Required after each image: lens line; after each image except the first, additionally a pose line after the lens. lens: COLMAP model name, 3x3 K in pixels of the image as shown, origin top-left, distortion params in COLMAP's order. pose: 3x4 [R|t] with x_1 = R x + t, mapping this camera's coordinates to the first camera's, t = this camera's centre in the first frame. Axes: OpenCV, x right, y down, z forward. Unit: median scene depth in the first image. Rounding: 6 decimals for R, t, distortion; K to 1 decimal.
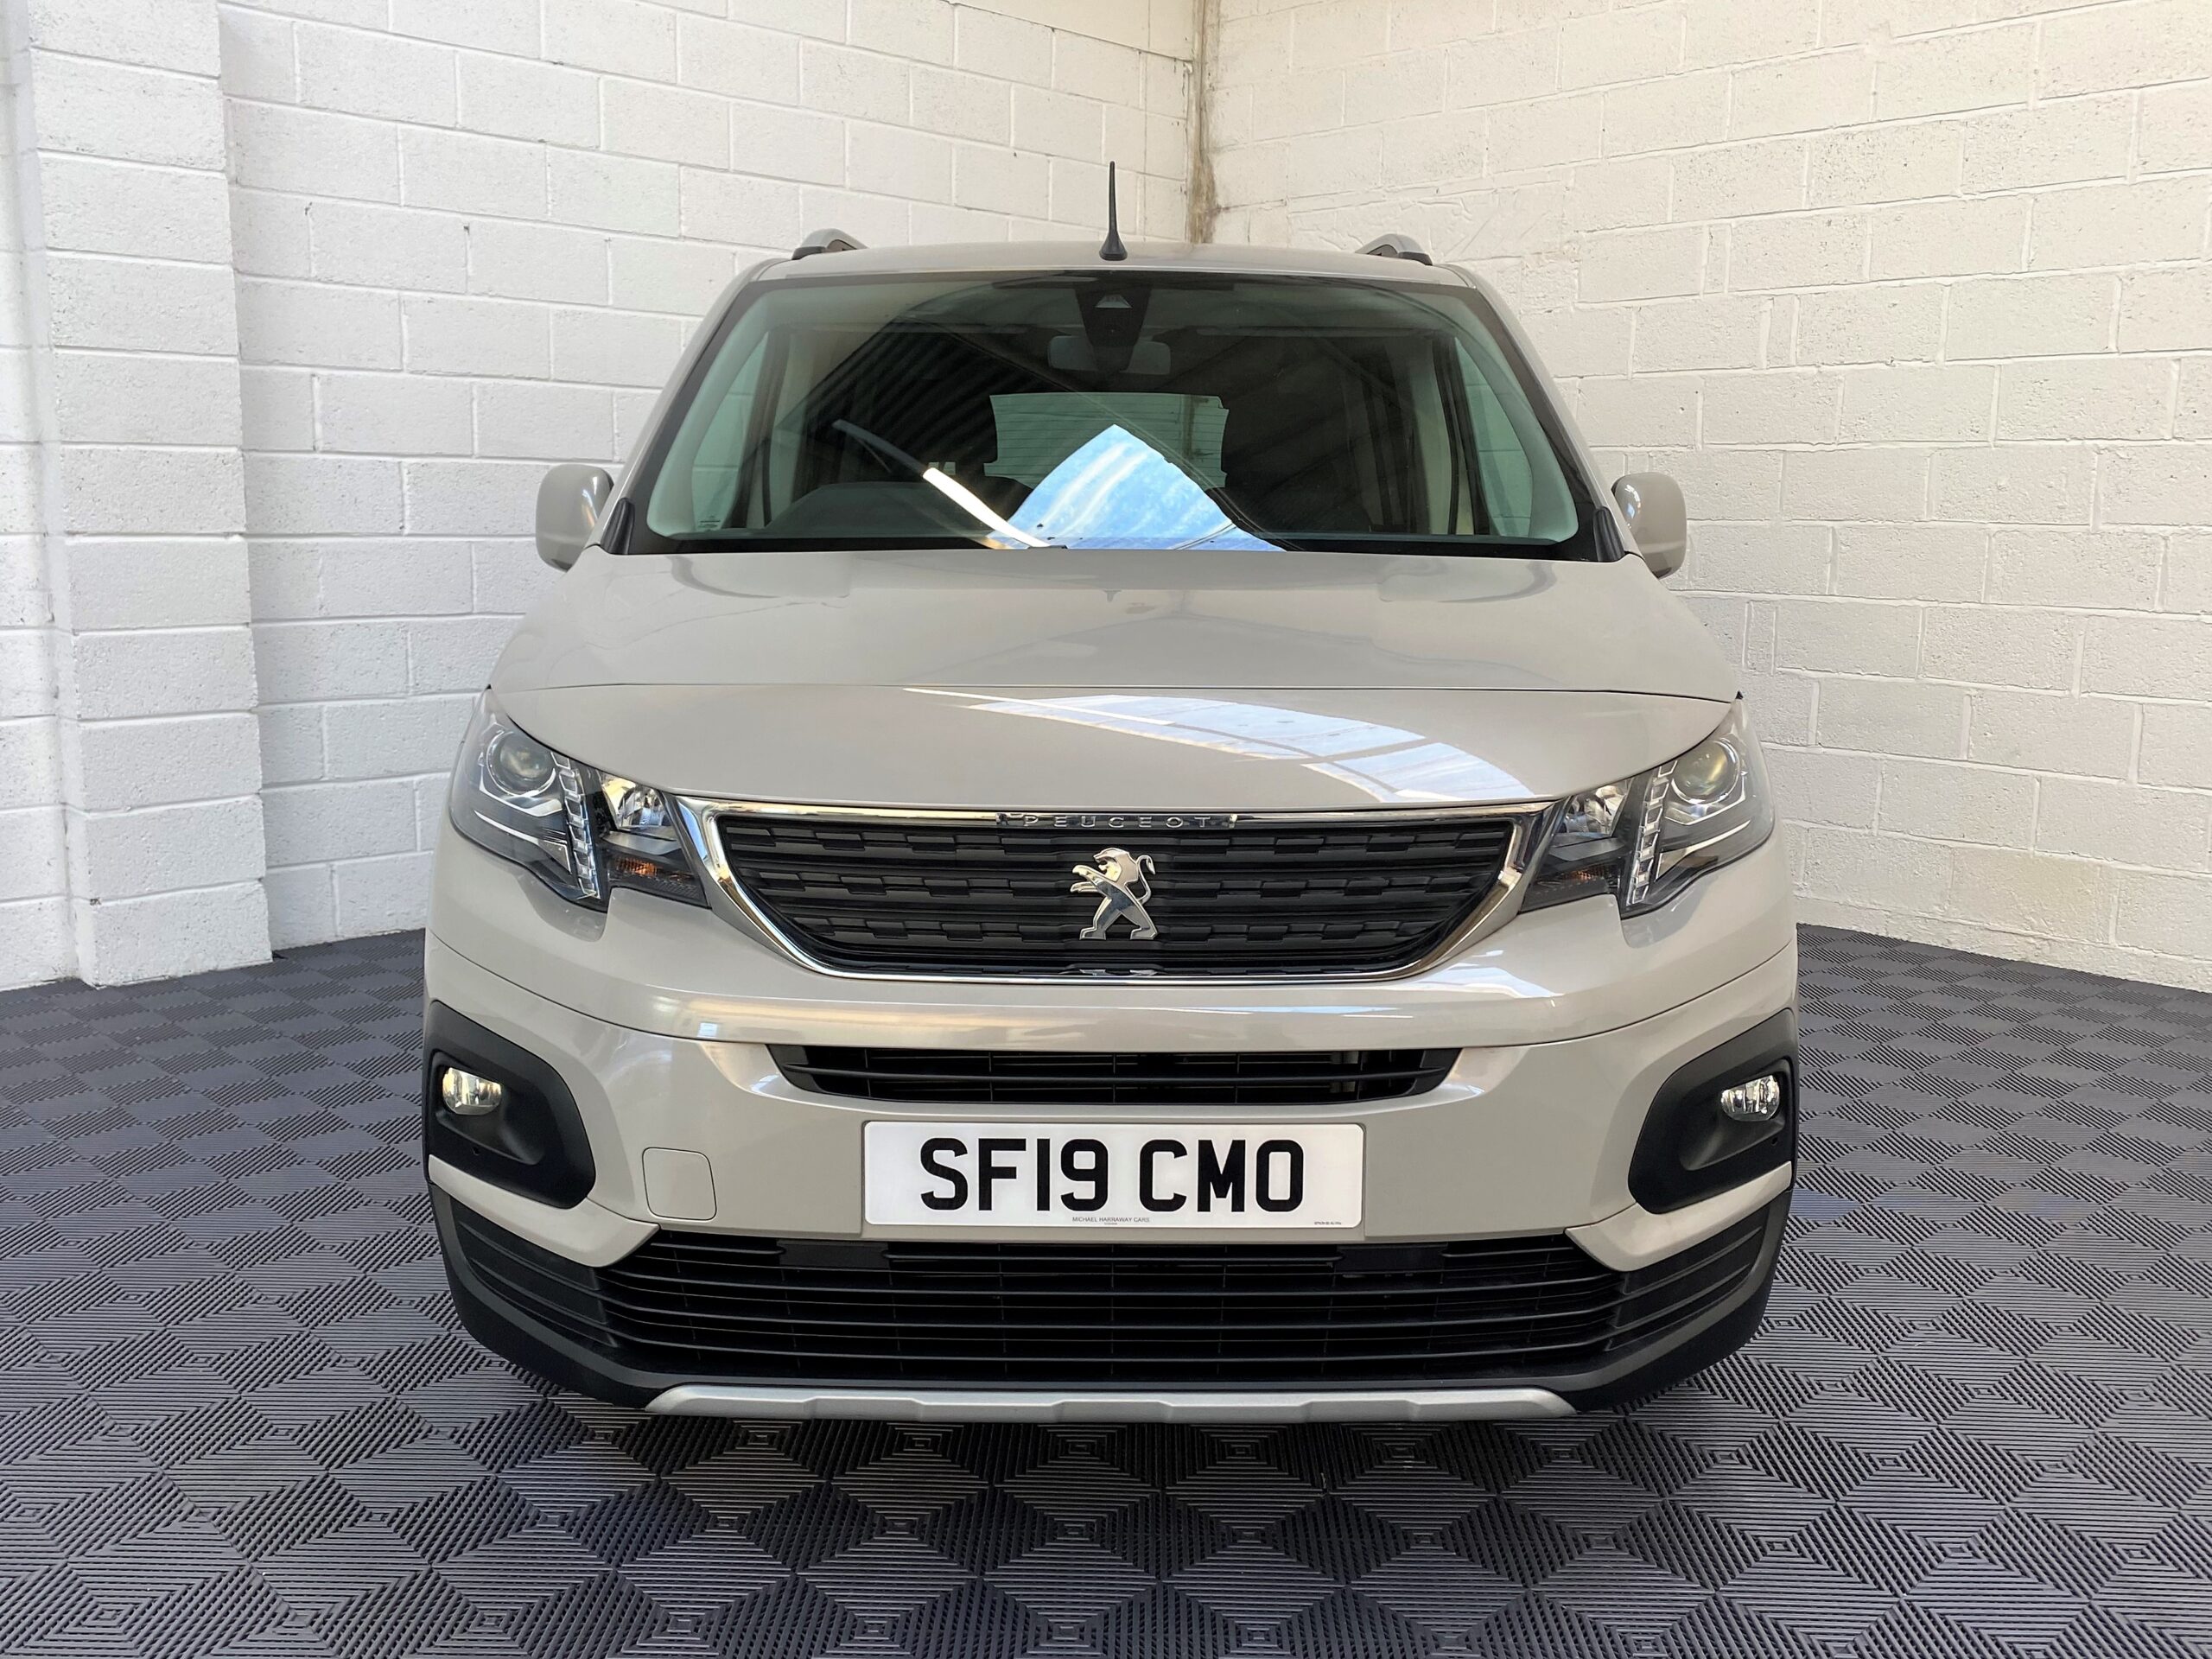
lens RADIAL K [[1910.9, 0, 1113.4], [0, 1910.9, 762.1], [0, 0, 1]] dist [0.028295, -0.016233]
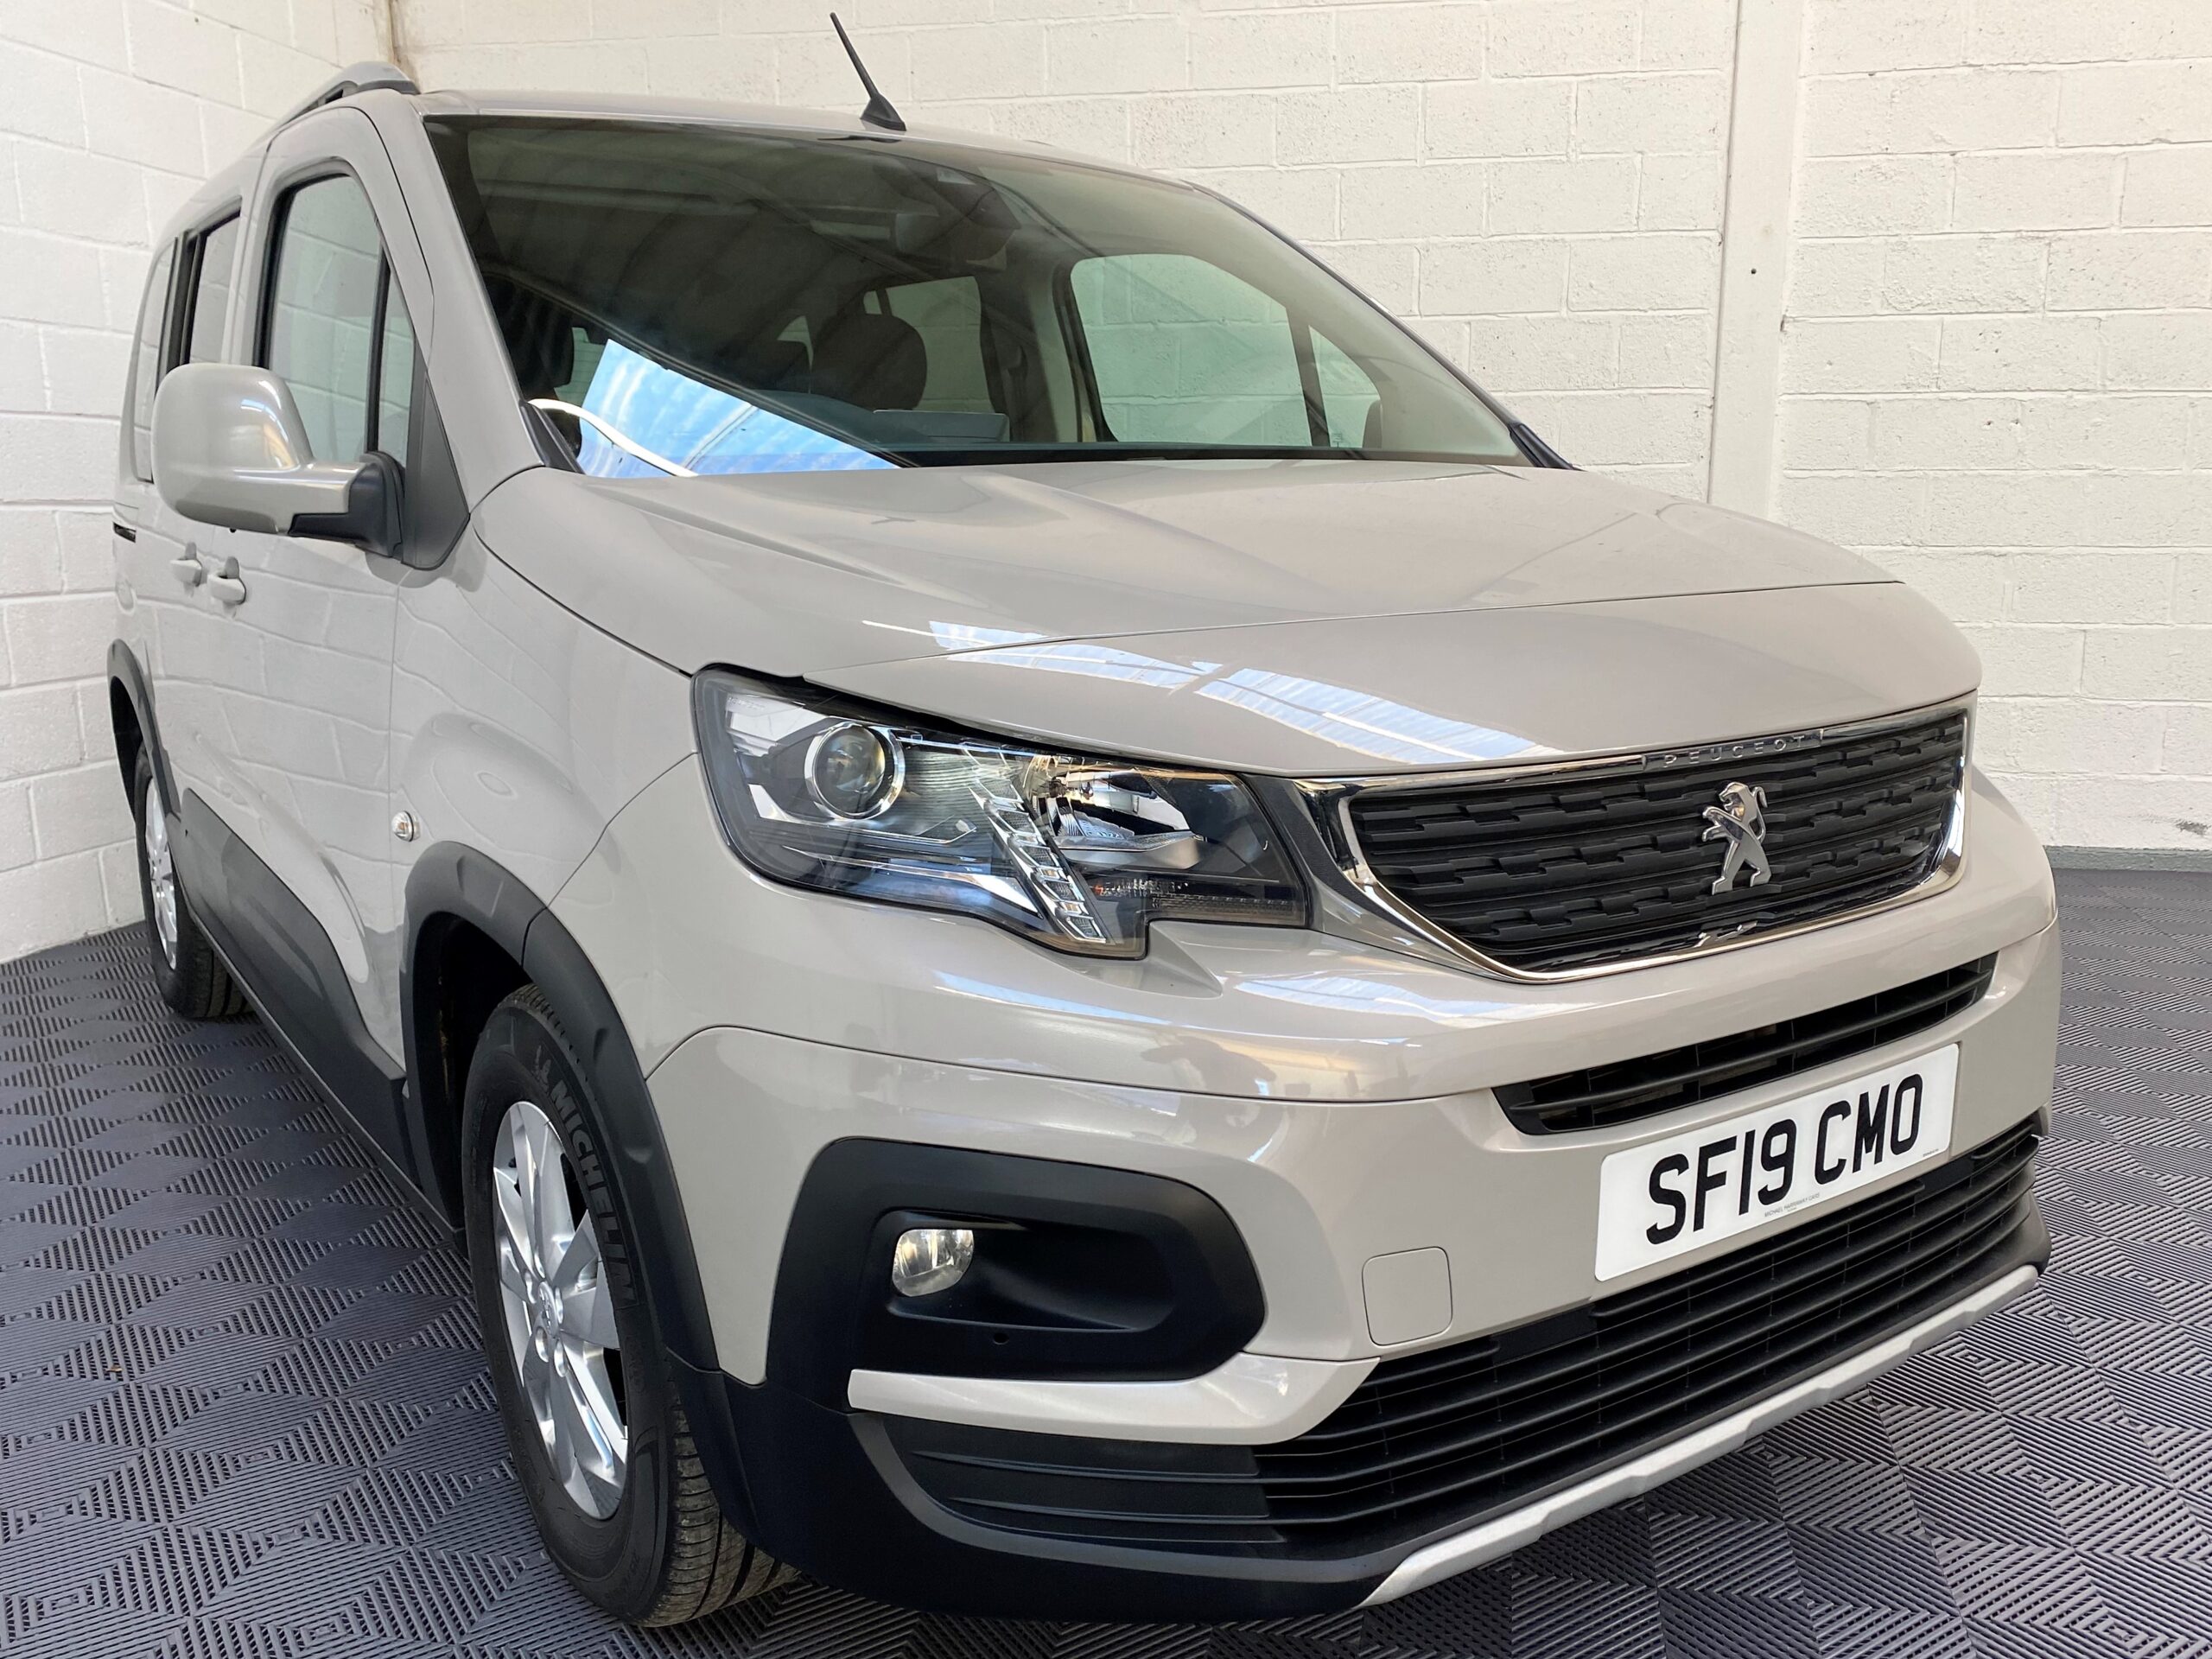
lens RADIAL K [[1802.8, 0, 1160.6], [0, 1802.8, 837.1], [0, 0, 1]] dist [0.017250, -0.000075]
pose [[0.816796, -0.125651, 0.563077, -0.665925], [0.092697, 0.991897, 0.086875, -0.024577], [-0.569431, -0.018764, 0.821825, 0.481990]]
